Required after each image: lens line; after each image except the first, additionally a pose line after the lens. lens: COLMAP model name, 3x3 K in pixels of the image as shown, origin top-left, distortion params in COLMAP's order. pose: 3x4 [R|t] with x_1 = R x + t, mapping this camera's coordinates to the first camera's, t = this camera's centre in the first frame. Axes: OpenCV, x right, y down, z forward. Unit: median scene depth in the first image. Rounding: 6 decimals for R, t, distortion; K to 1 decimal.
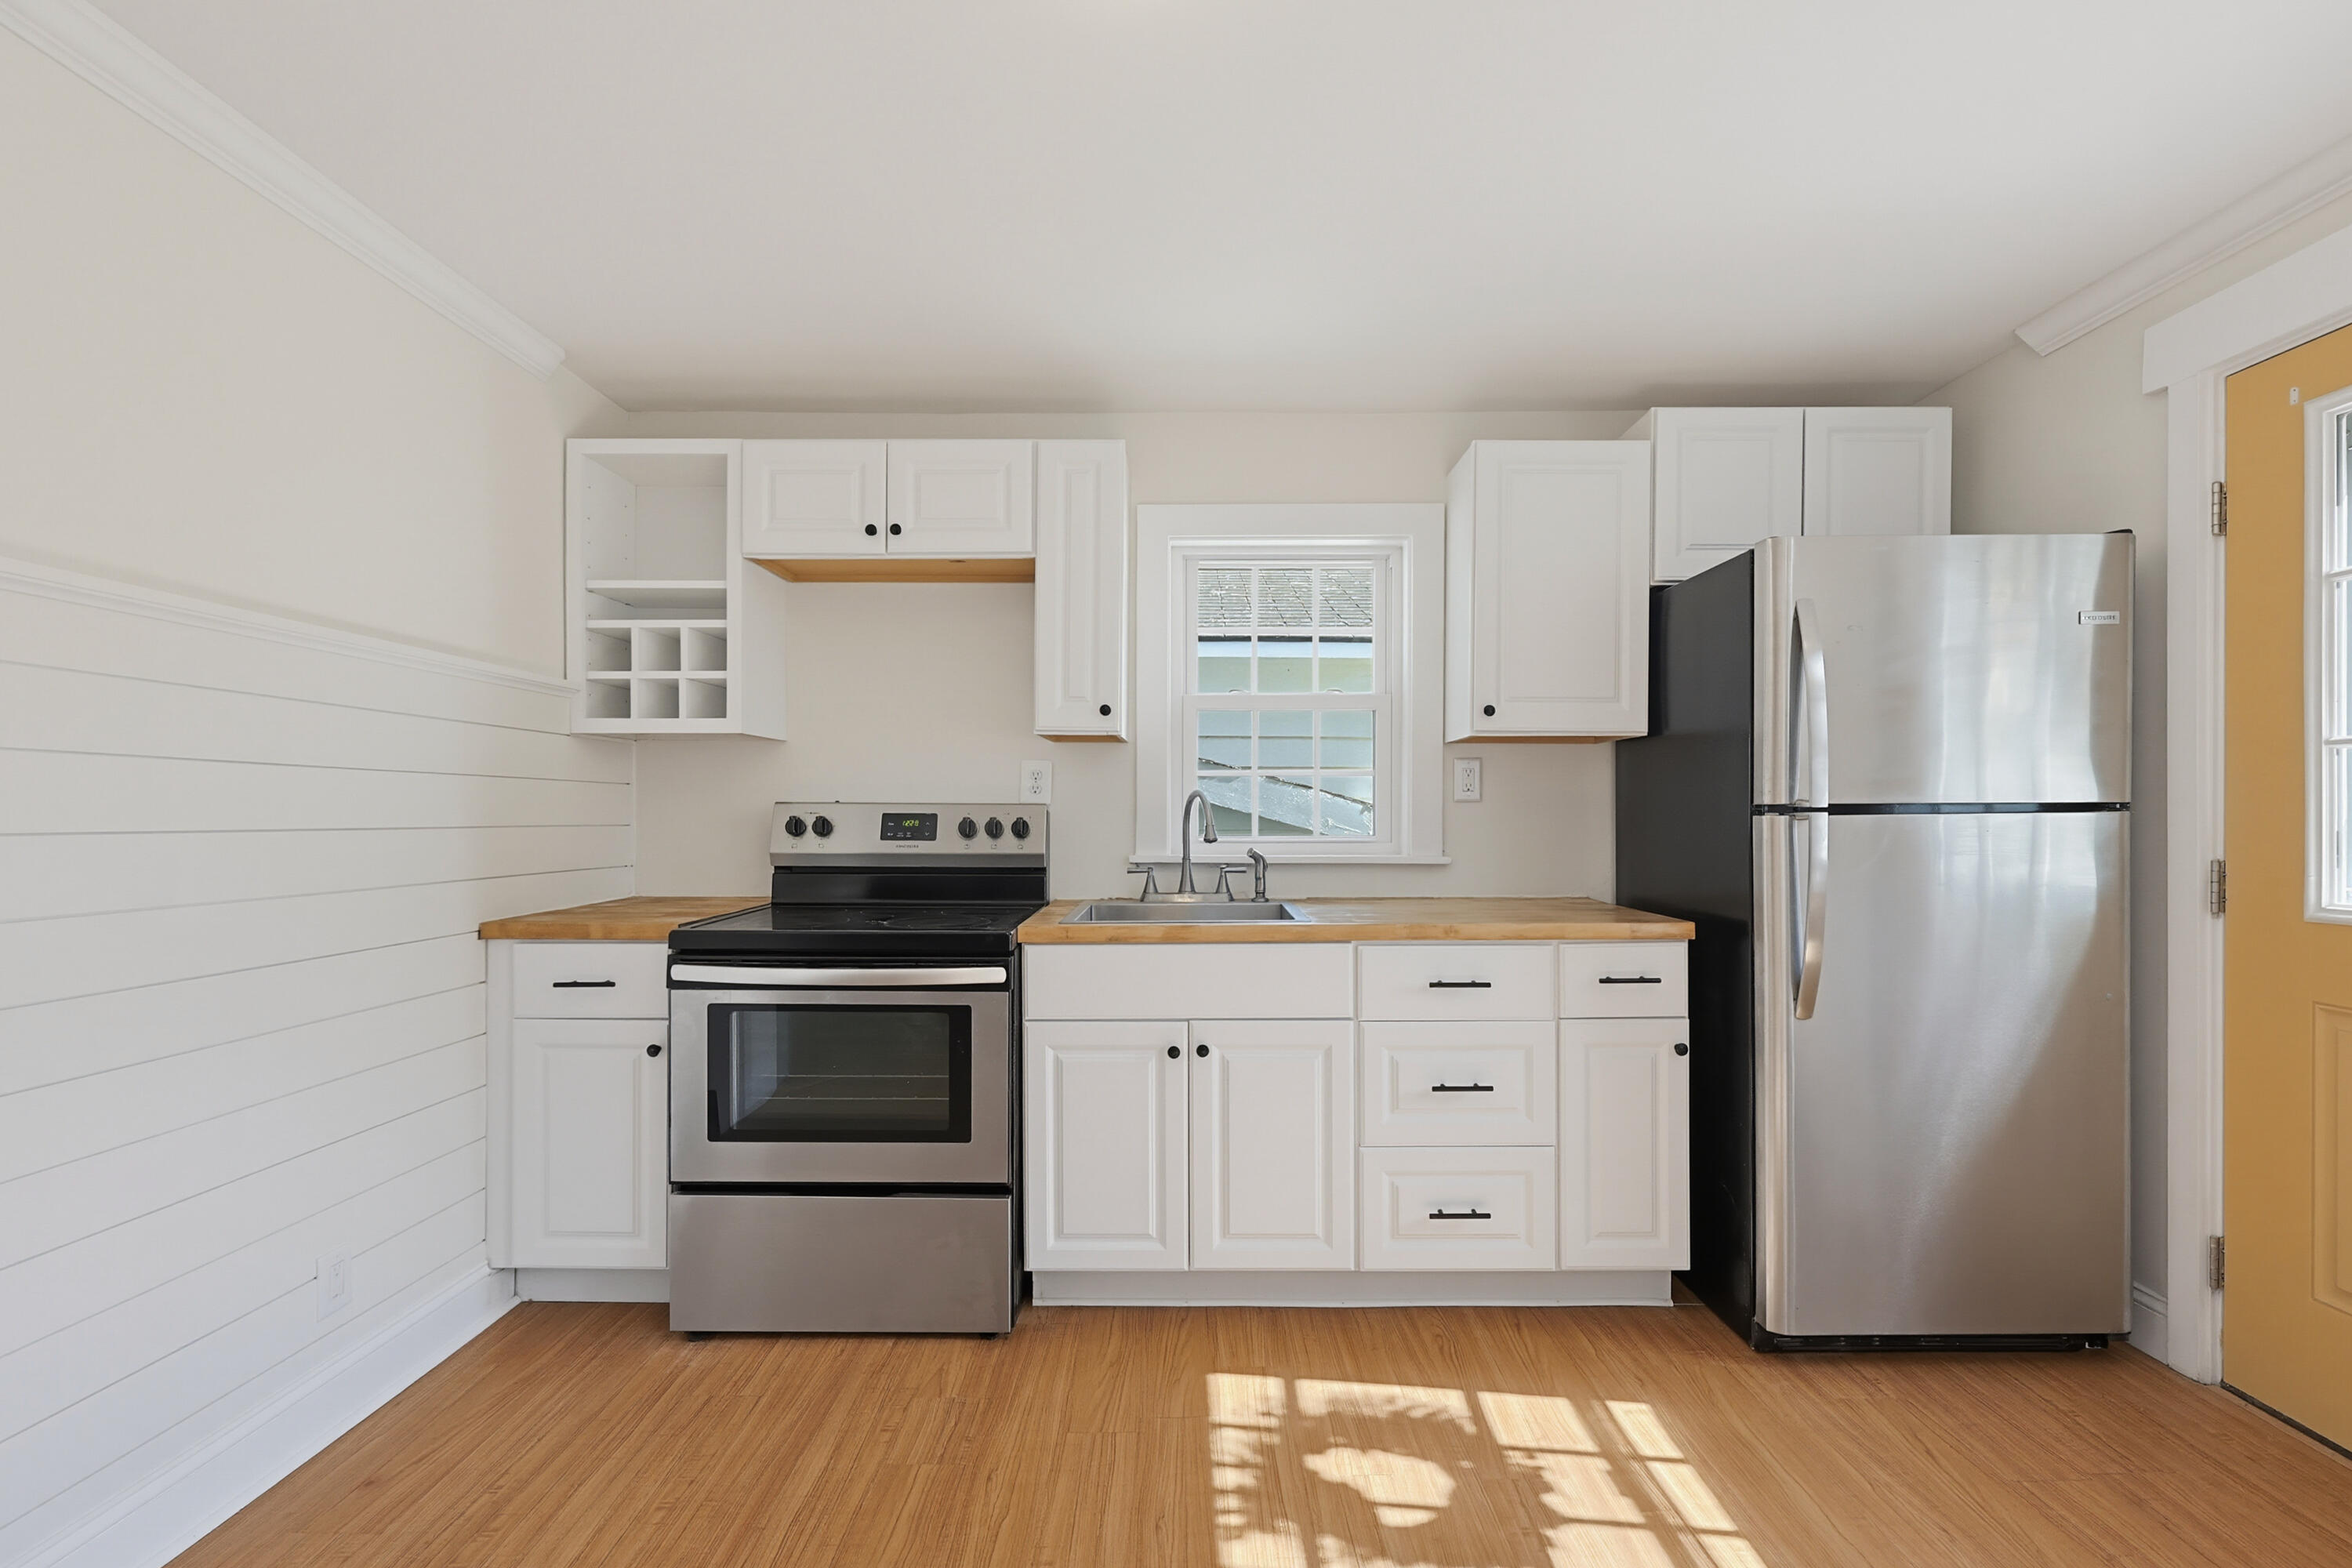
lens RADIAL K [[1013.3, 0, 1184.3], [0, 1013.3, 818.3], [0, 0, 1]] dist [-0.004758, -0.000019]
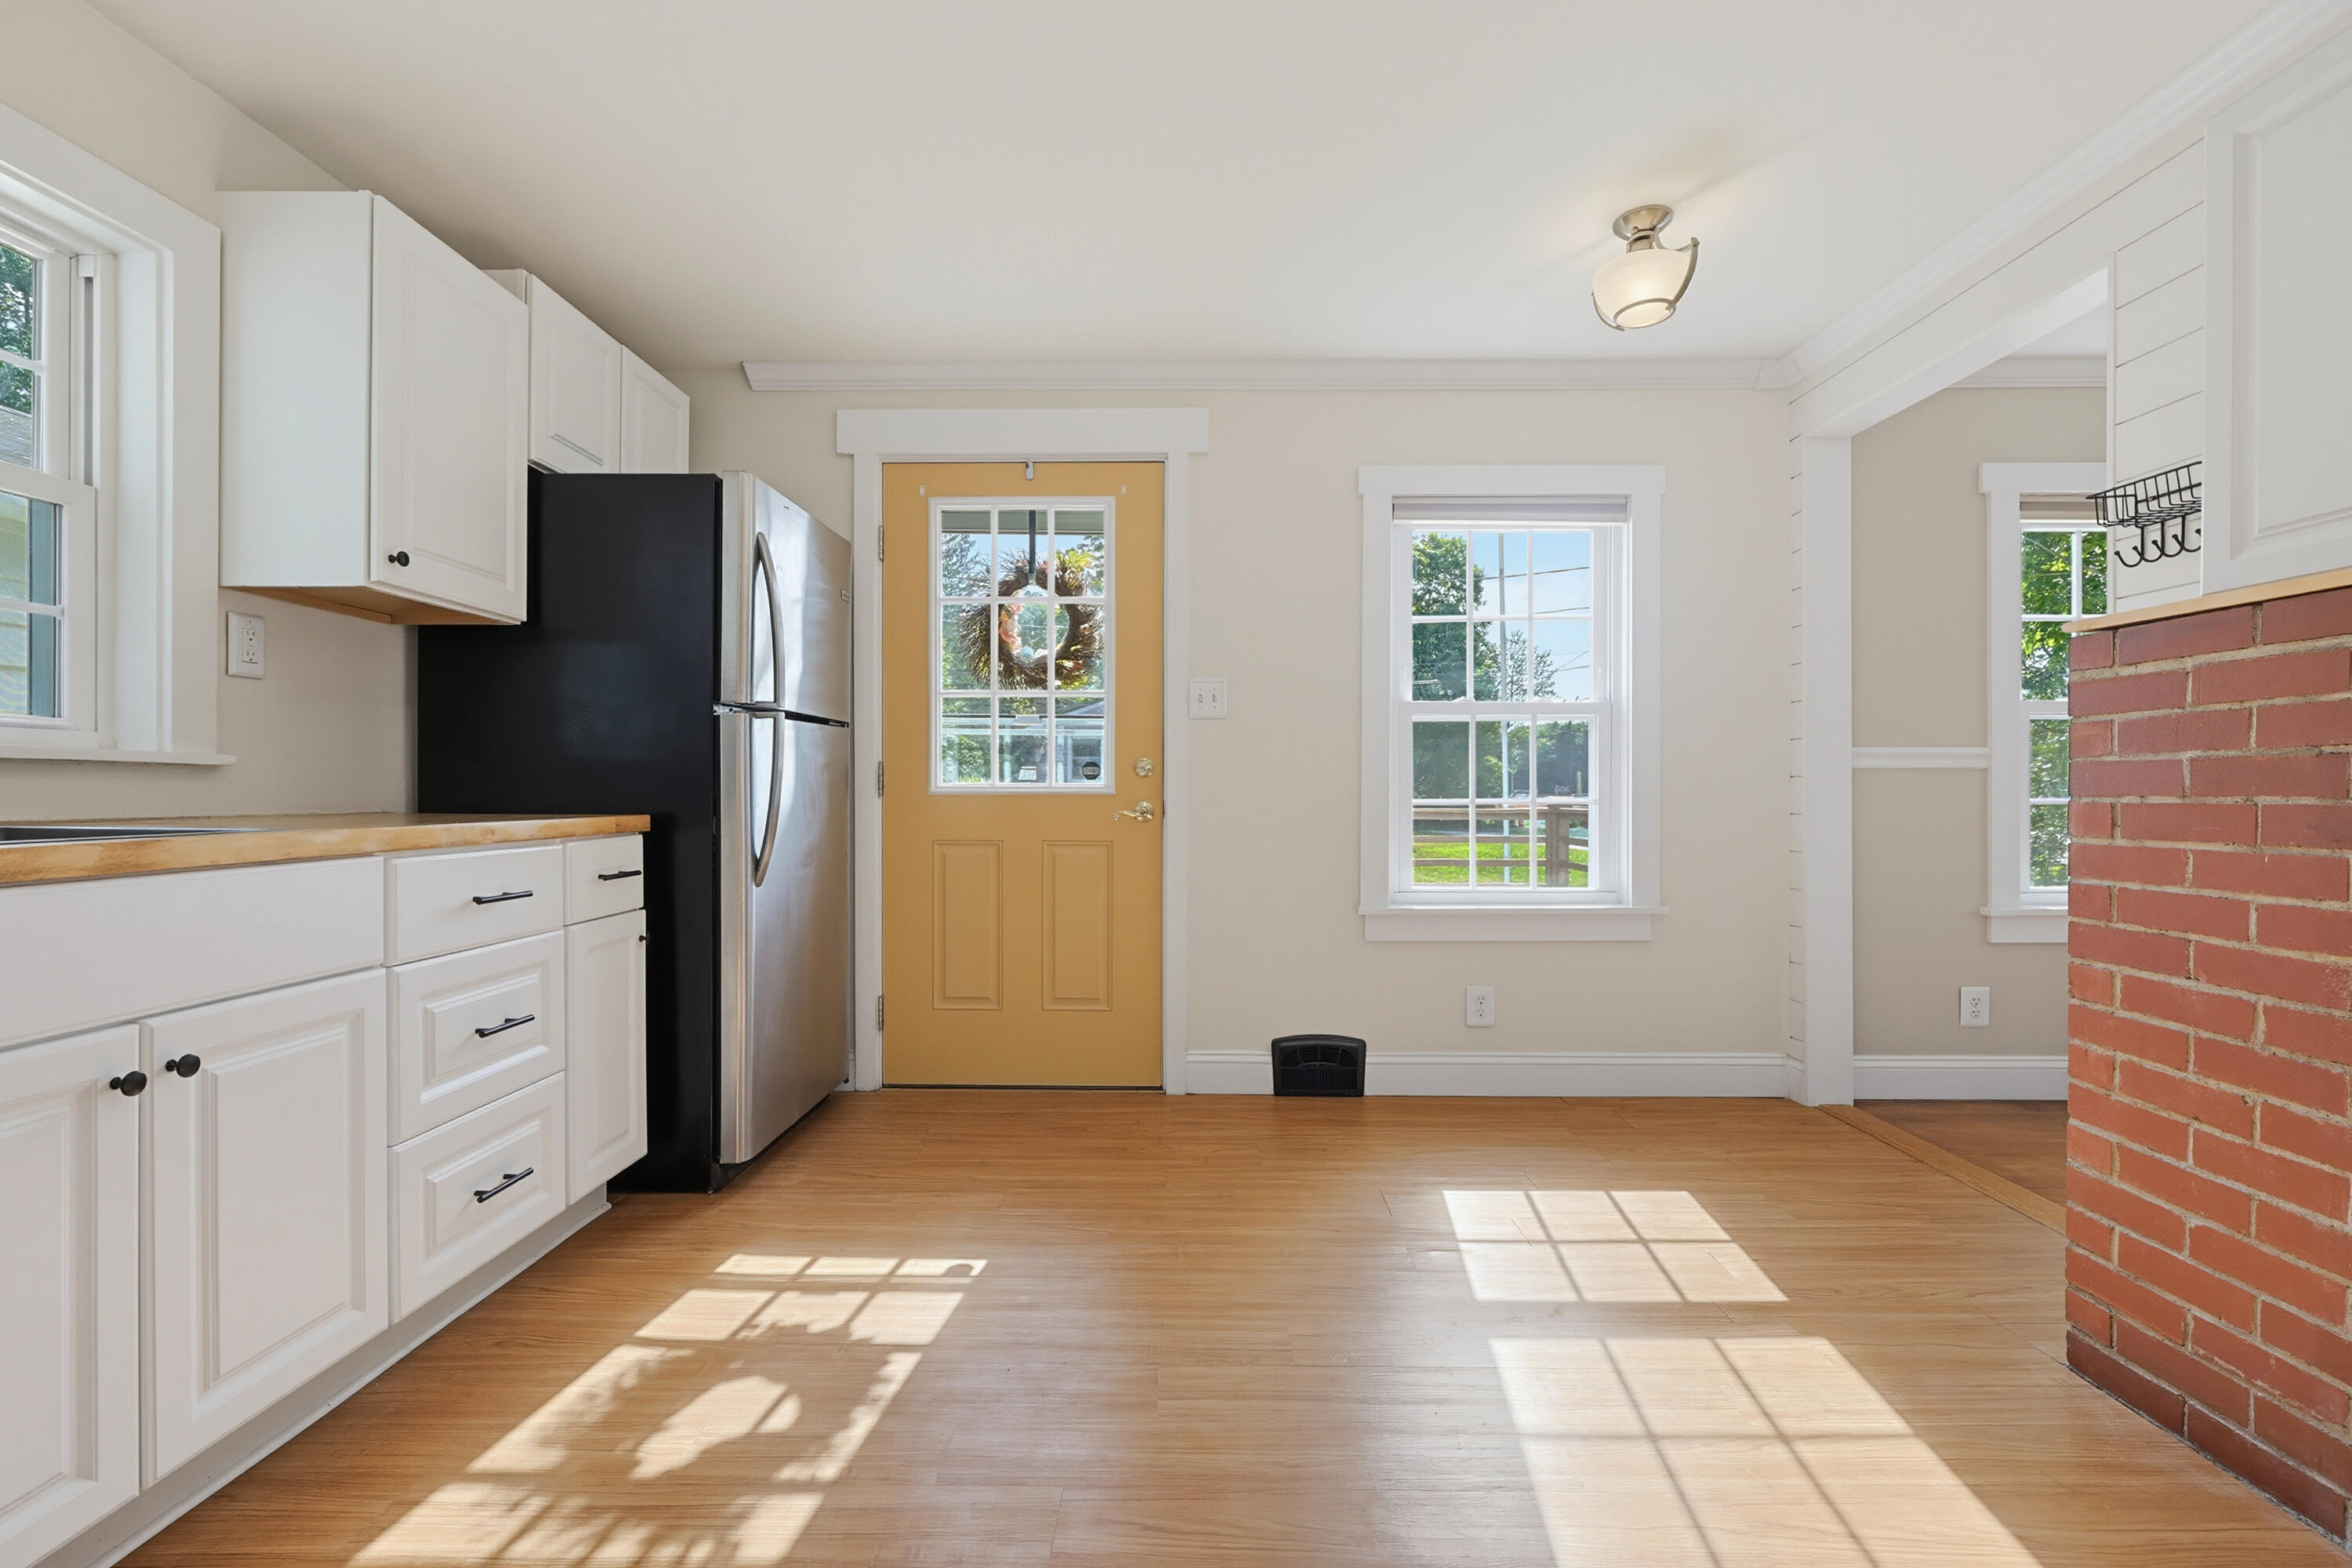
lens RADIAL K [[1022.5, 0, 1168.0], [0, 1022.5, 795.3], [0, 0, 1]] dist [0.001109, 0.000502]
pose [[0.014375, -0.002895, 0.999892, -0.523899], [0.001813, 0.999994, 0.002870, 0.080538], [-0.999895, 0.001771, 0.014380, 0.452255]]
